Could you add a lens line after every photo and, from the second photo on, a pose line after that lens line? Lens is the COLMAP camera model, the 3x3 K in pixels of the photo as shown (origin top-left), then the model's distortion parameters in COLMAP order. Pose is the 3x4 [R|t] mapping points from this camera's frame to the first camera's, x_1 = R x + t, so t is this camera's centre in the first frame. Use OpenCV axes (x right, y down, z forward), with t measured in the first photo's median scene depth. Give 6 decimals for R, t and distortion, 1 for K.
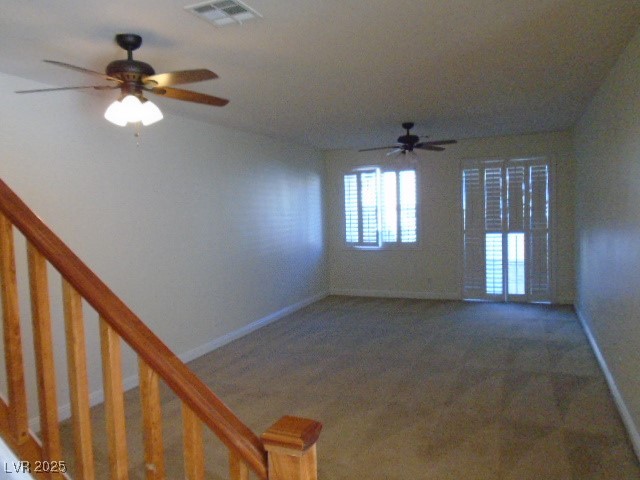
lens RADIAL K [[430.0, 0, 330.1], [0, 430.0, 240.0], [0, 0, 1]] dist [-0.000721, 0.001325]
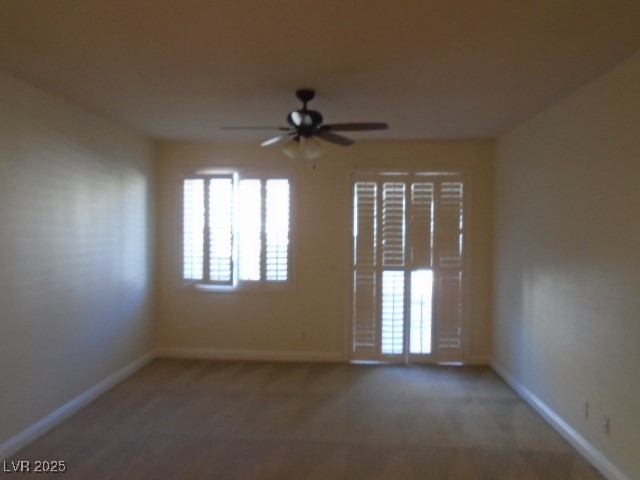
lens RADIAL K [[486.8, 0, 320.0], [0, 486.8, 240.0], [0, 0, 1]] dist [-0.026952, 0.003646]
pose [[0.947381, 0.034605, 0.318232, -0.005402], [-0.016786, 0.998142, -0.058567, -0.017526], [-0.319667, 0.050143, 0.946202, 0.253483]]
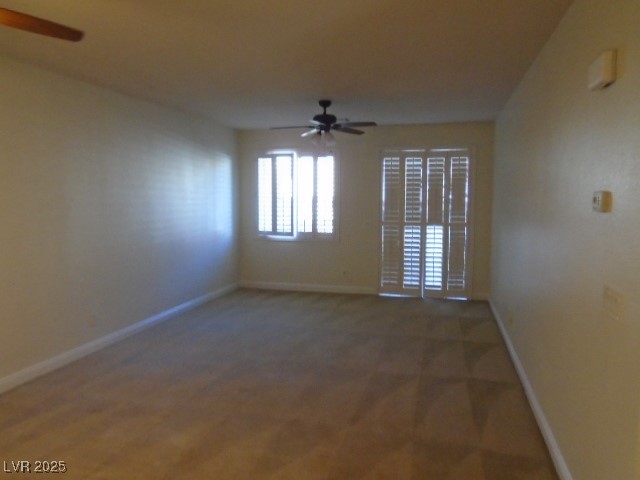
lens RADIAL K [[441.4, 0, 305.8], [0, 441.4, 238.1], [0, 0, 1]] dist [-0.007416, -0.000256]
pose [[0.991580, 0.026093, 0.126838, 0.021563], [-0.028615, 0.999427, 0.018096, 0.000347], [-0.126293, -0.021573, 0.991758, 0.056292]]
